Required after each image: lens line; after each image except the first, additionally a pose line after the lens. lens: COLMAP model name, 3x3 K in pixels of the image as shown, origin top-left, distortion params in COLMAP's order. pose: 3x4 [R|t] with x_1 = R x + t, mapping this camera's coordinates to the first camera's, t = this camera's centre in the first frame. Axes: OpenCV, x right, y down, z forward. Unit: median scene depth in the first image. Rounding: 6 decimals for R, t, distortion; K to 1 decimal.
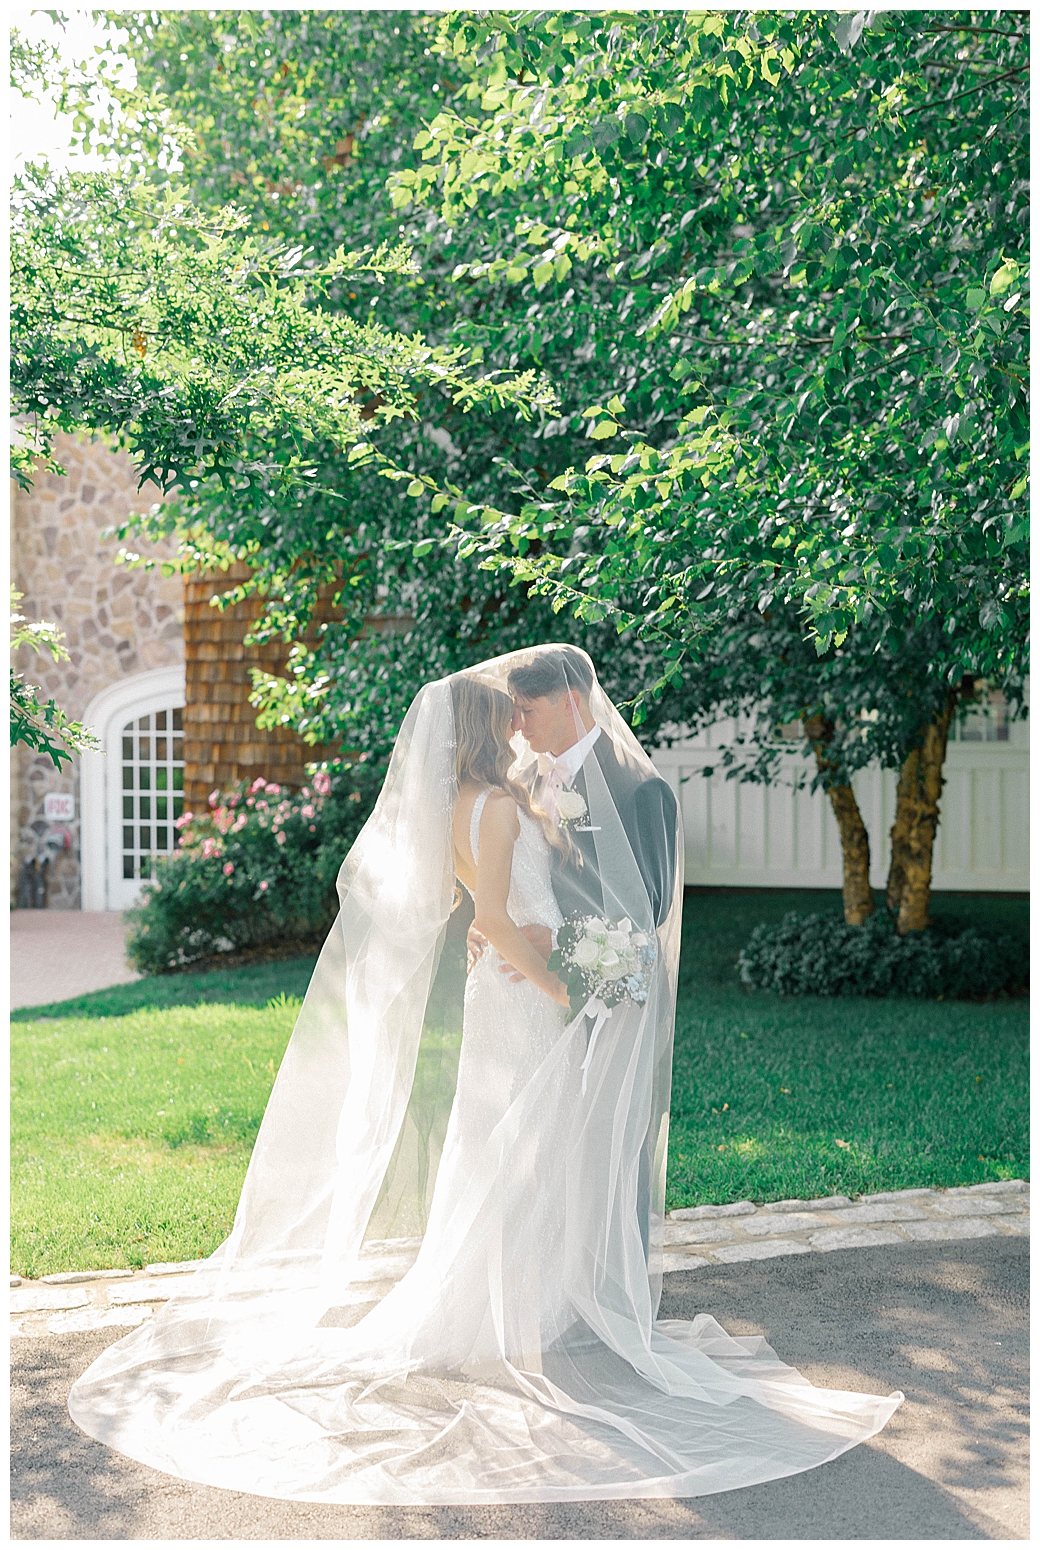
lens RADIAL K [[2367.9, 0, 510.1], [0, 2367.9, 823.4], [0, 0, 1]] dist [0.041830, 0.000000]
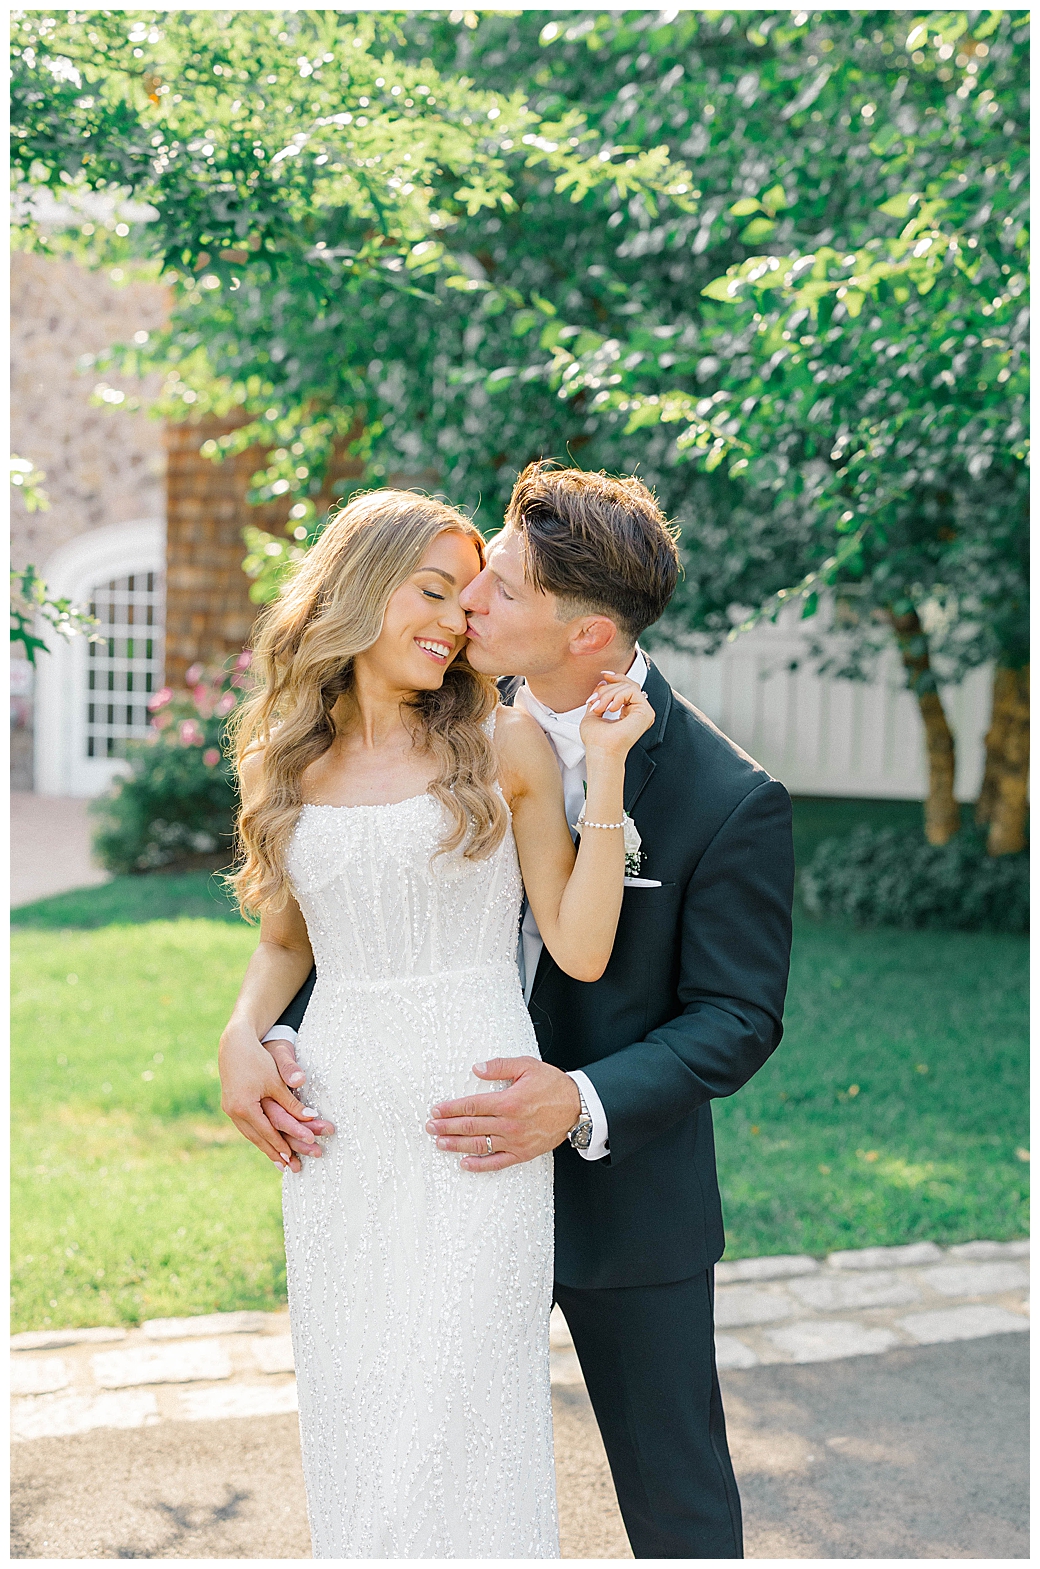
lens RADIAL K [[2396.9, 0, 524.6], [0, 2396.9, 790.4], [0, 0, 1]] dist [0.041830, 0.000000]
pose [[0.999334, 0.025313, 0.026290, -0.041288], [-0.026357, 0.998846, 0.040152, -0.011323], [-0.025243, -0.040818, 0.998848, 0.176167]]
